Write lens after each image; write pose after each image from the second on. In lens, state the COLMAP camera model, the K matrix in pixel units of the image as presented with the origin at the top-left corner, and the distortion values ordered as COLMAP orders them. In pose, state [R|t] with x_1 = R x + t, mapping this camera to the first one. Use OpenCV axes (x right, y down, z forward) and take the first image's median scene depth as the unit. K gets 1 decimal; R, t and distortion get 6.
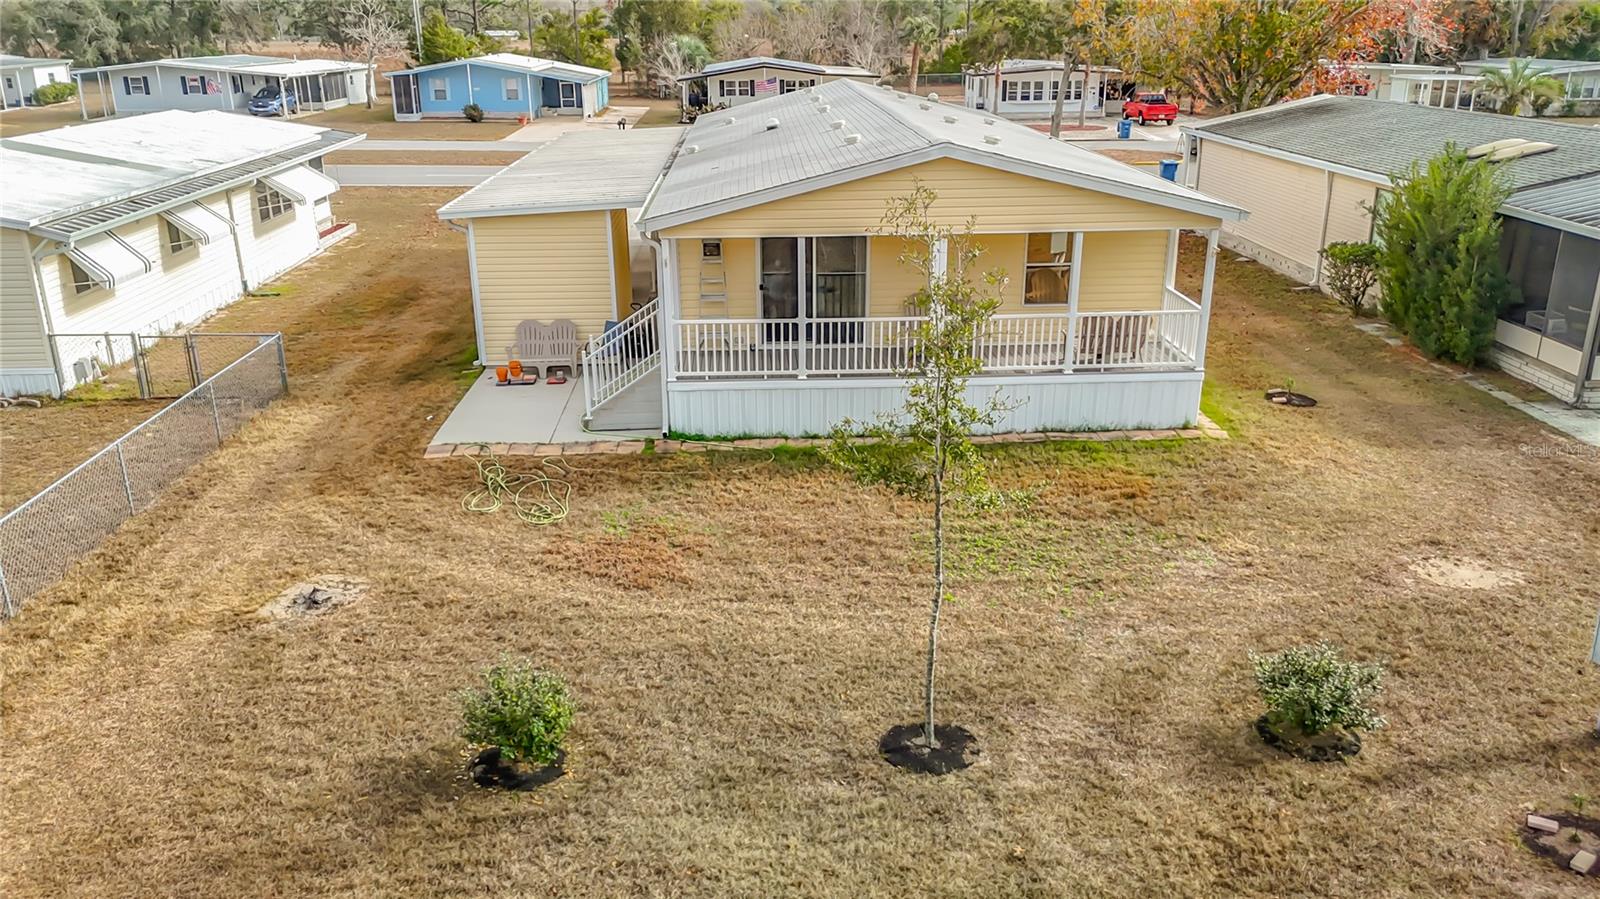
lens RADIAL K [[1216.5, 0, 800.0], [0, 1216.5, 449.5], [0, 0, 1]] dist [0.071476, -0.089802]
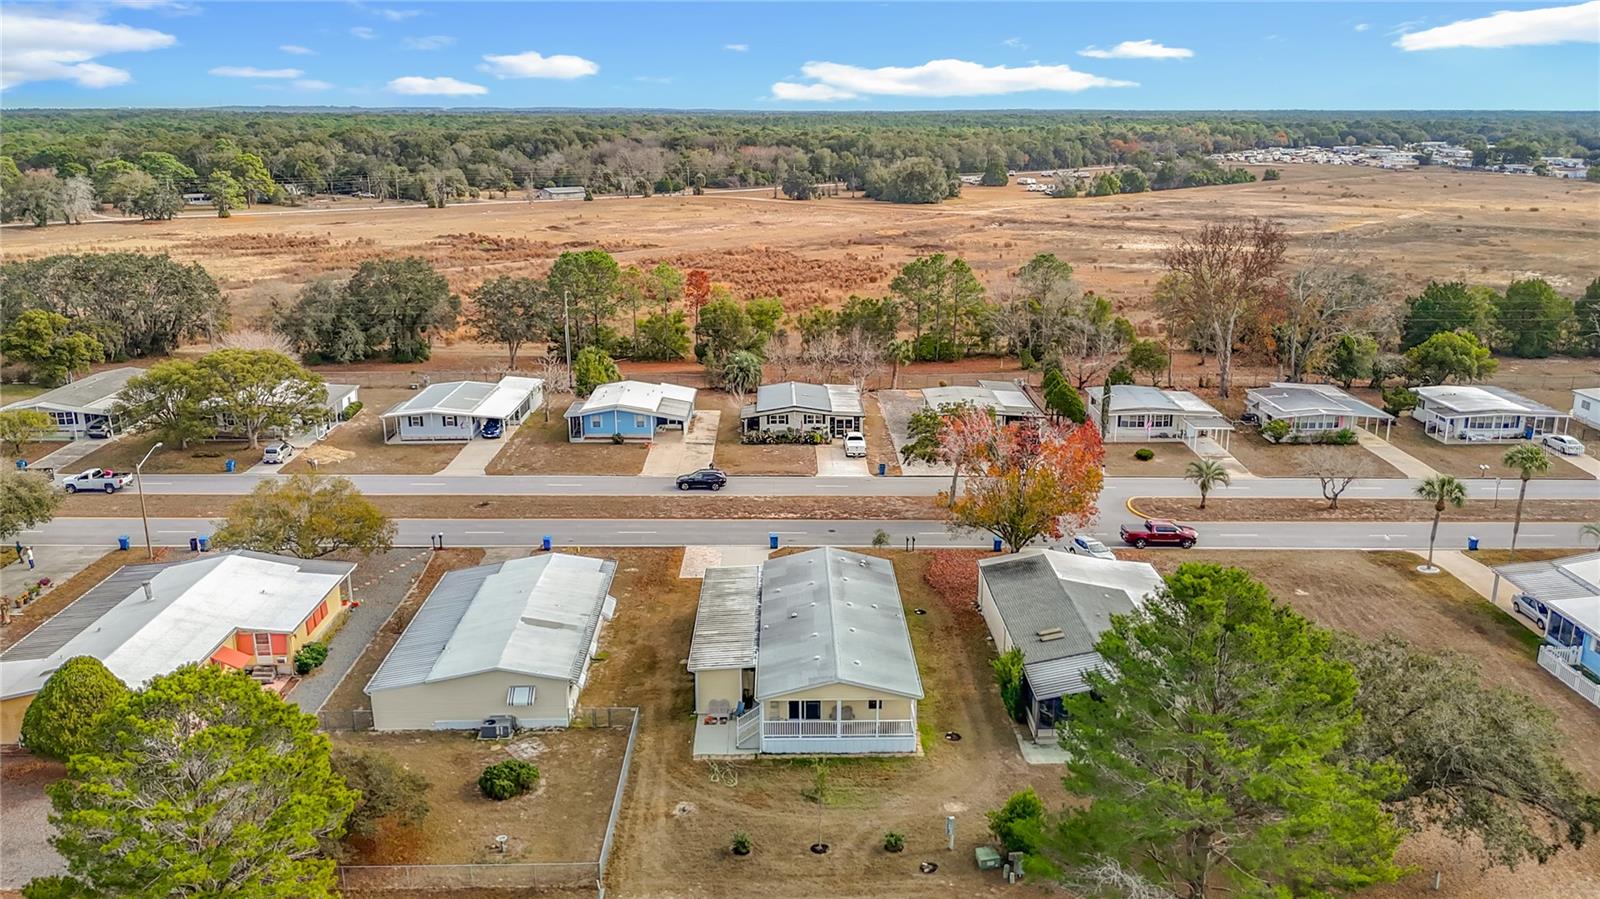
lens RADIAL K [[1216.5, 0, 800.0], [0, 1216.5, 449.5], [0, 0, 1]] dist [0.071476, -0.089802]
pose [[0.999632, 0.011454, -0.024606, 0.092971], [-0.012893, 0.998165, -0.059159, -0.808631], [0.023884, 0.059454, 0.997945, -3.045226]]
